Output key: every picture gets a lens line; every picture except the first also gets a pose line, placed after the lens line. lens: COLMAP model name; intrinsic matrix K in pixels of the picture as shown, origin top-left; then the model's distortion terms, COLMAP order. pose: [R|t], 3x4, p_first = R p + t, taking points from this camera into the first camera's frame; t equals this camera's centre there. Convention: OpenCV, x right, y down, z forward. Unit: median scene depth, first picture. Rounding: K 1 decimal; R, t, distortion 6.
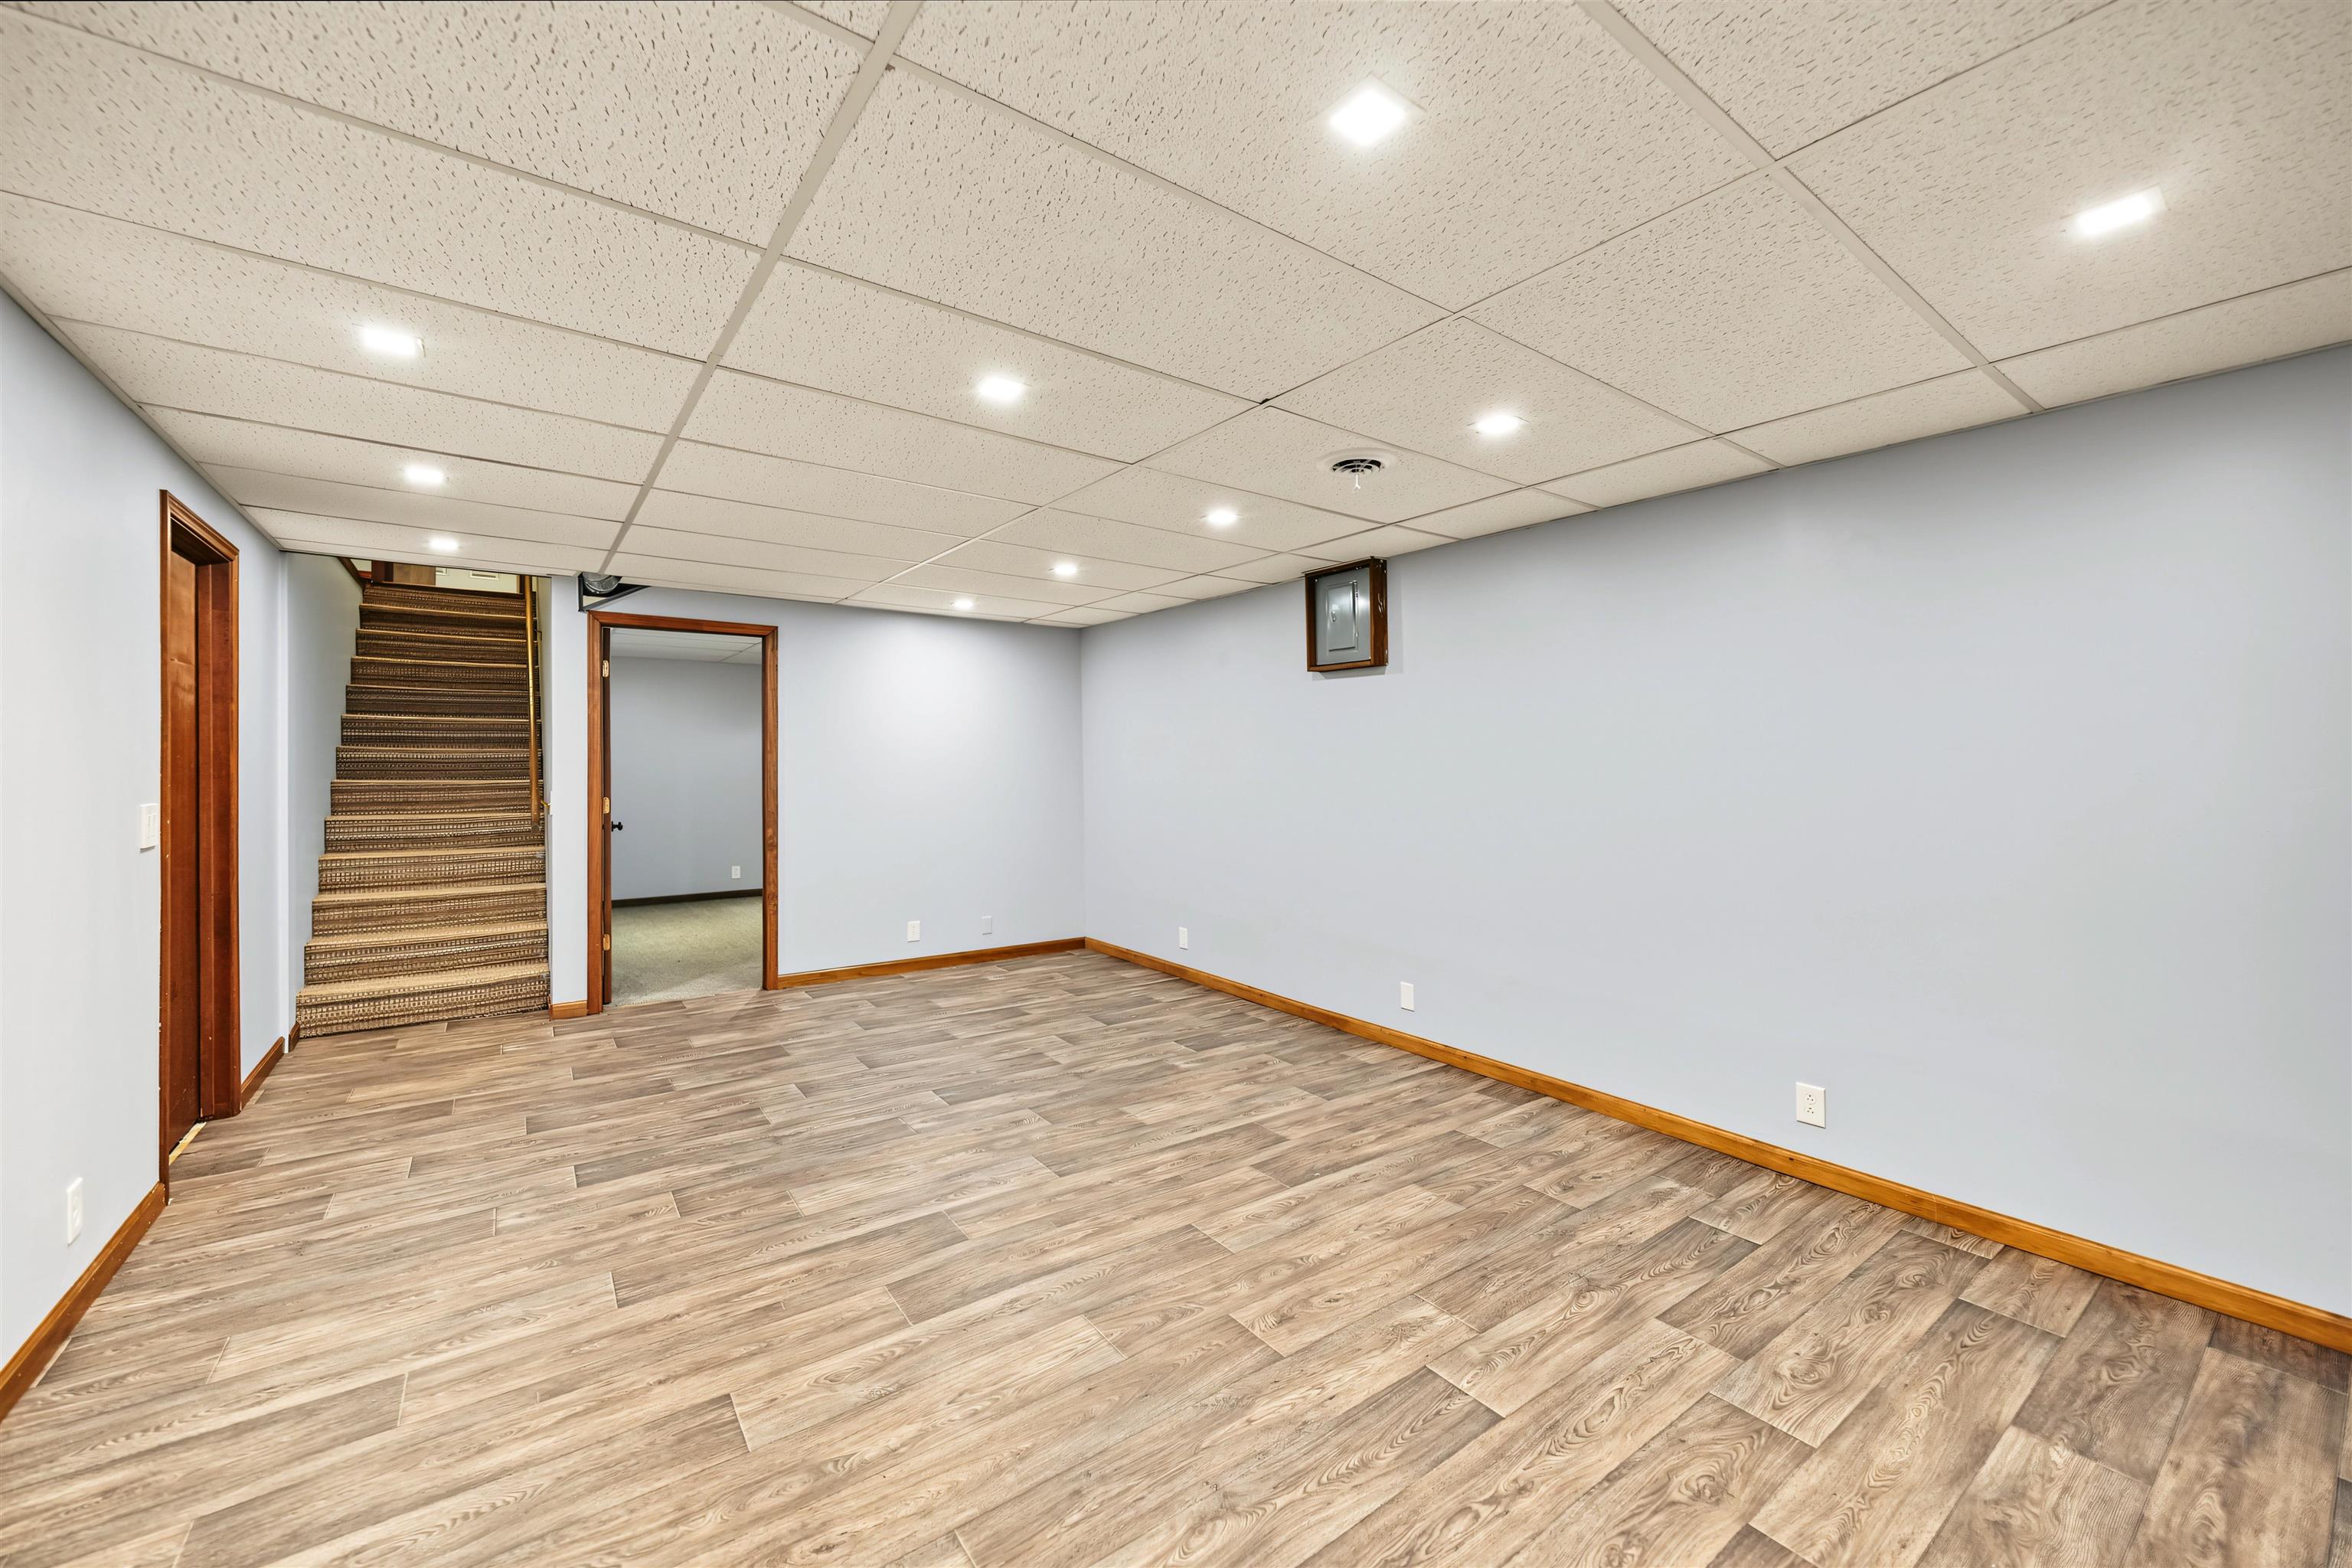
lens RADIAL K [[910.7, 0, 1183.4], [0, 910.7, 770.7], [0, 0, 1]] dist [0.004246, -0.000455]
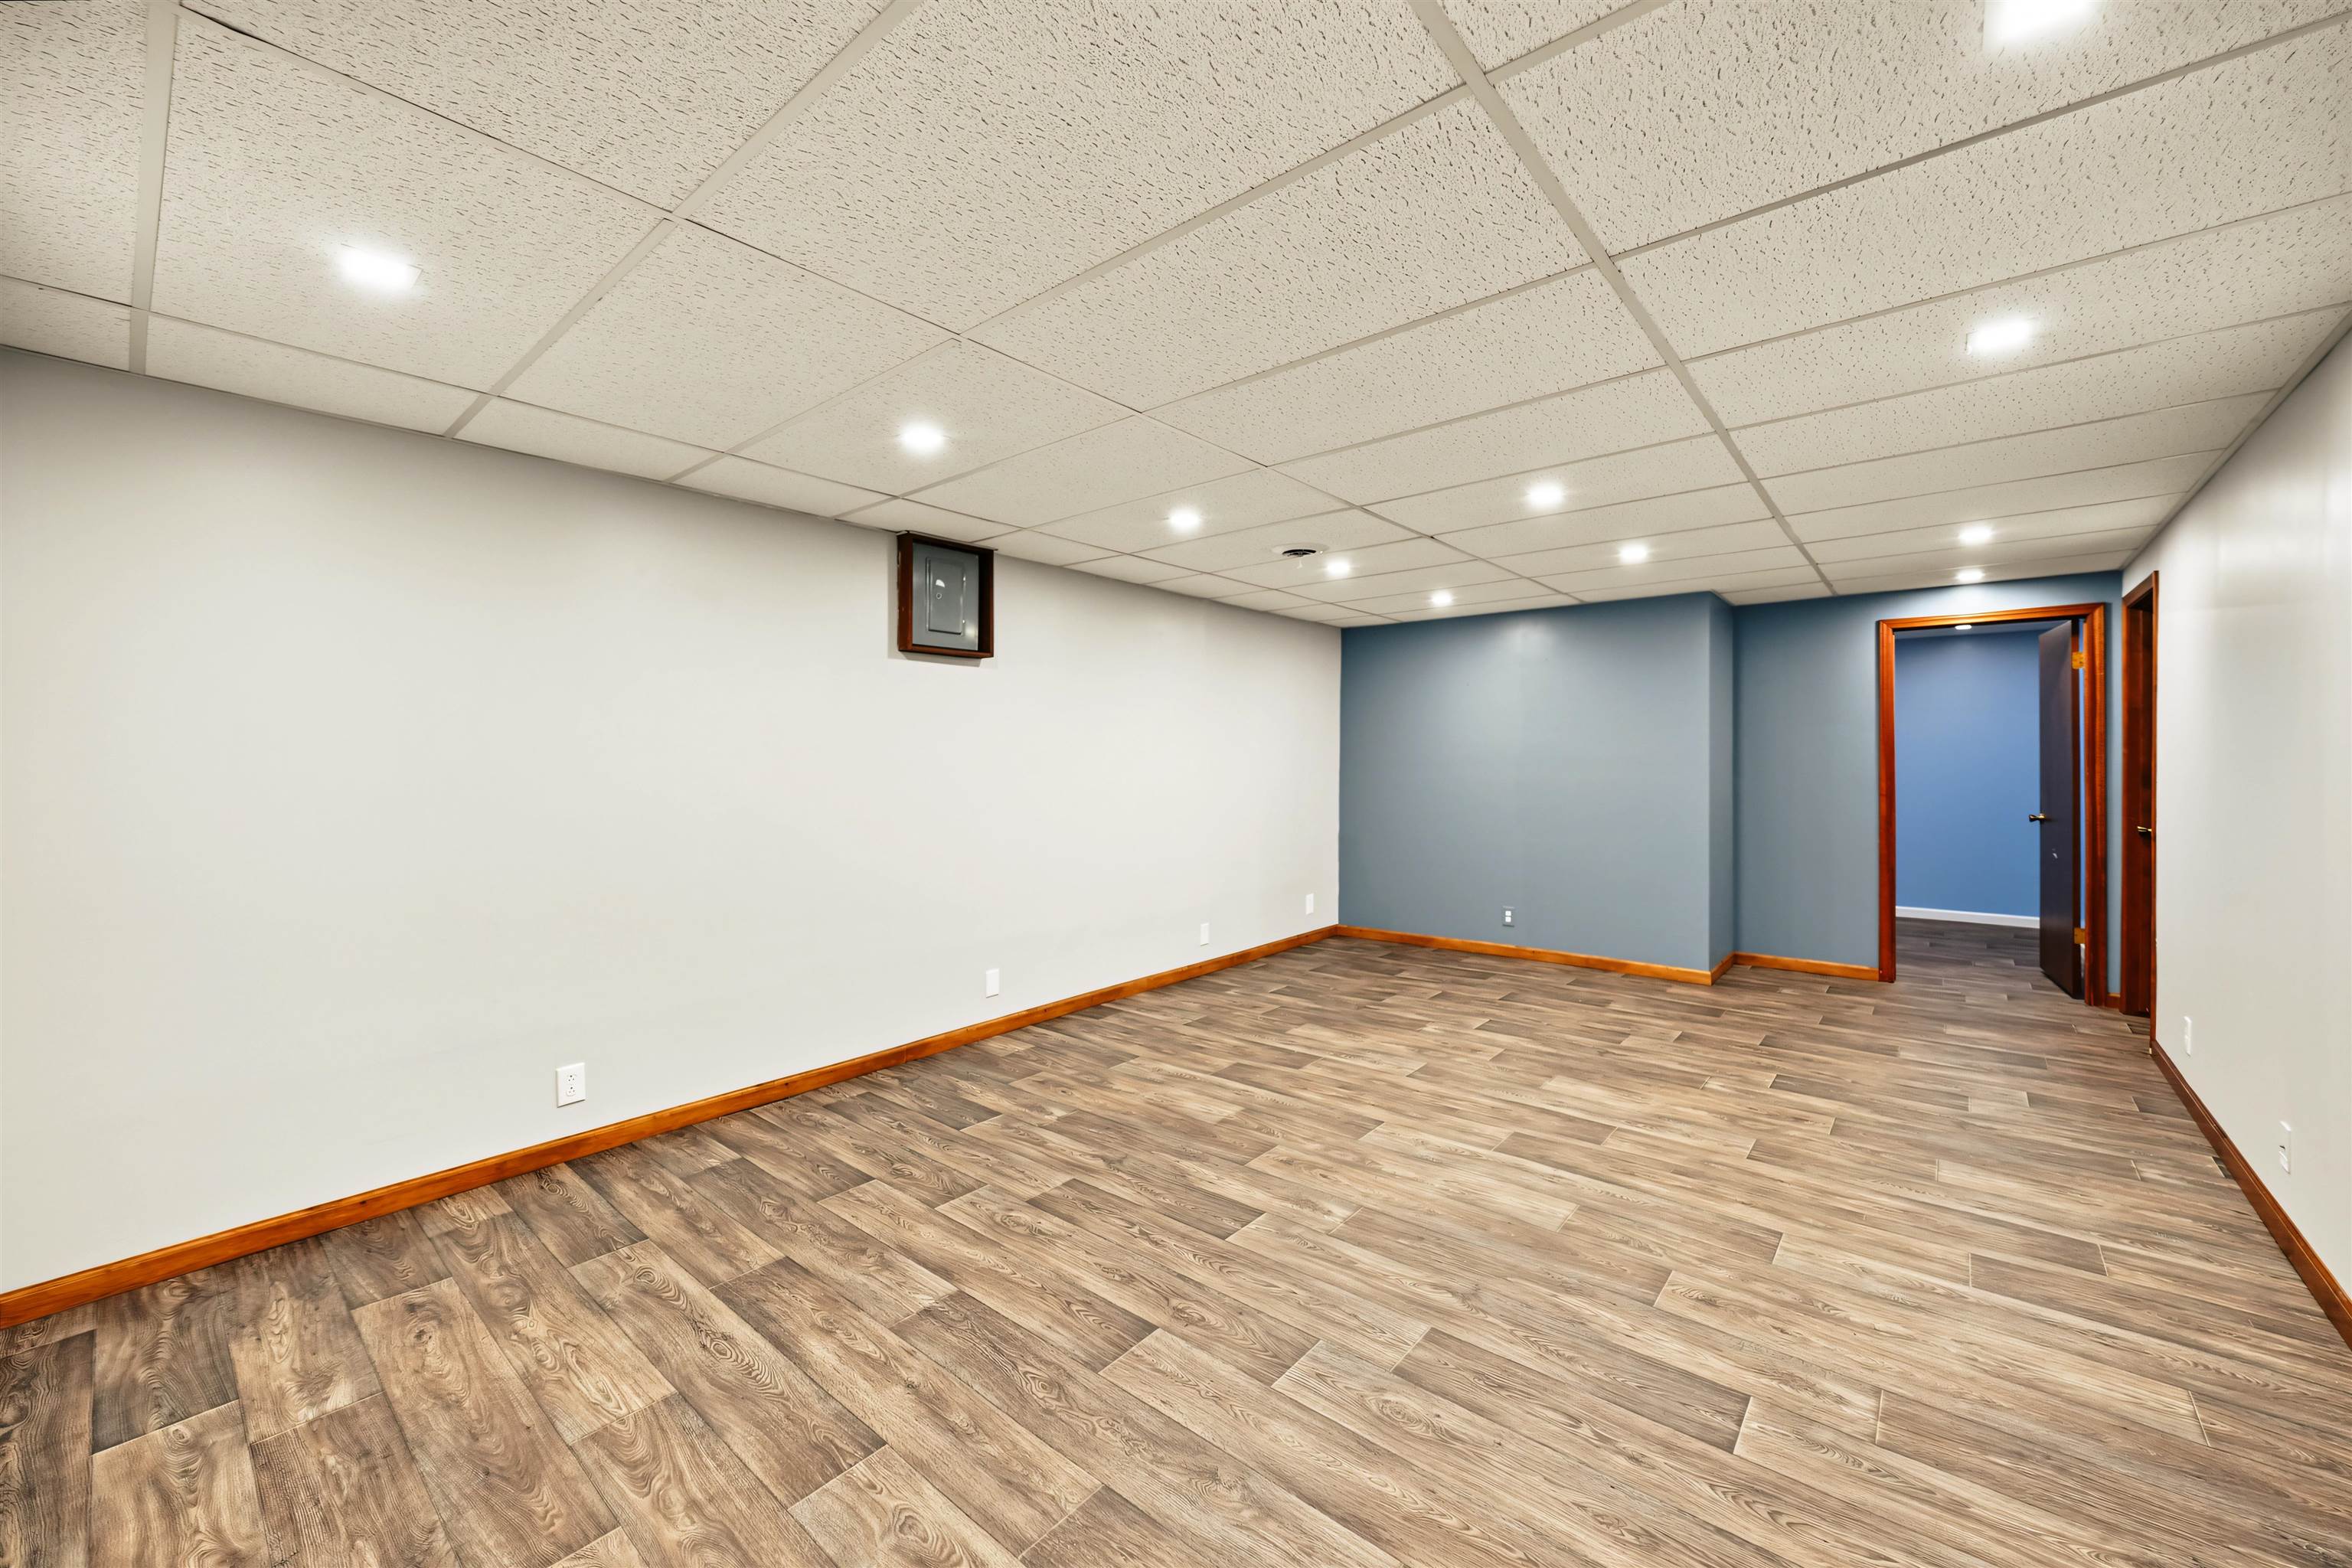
lens RADIAL K [[910.7, 0, 1176.8], [0, 910.7, 769.9], [0, 0, 1]] dist [0.004246, -0.000455]
pose [[-0.225872, -0.015410, 0.974035, -0.856077], [0.010080, 0.999784, 0.018155, -0.010306], [-0.974105, 0.013919, -0.225668, 1.097269]]
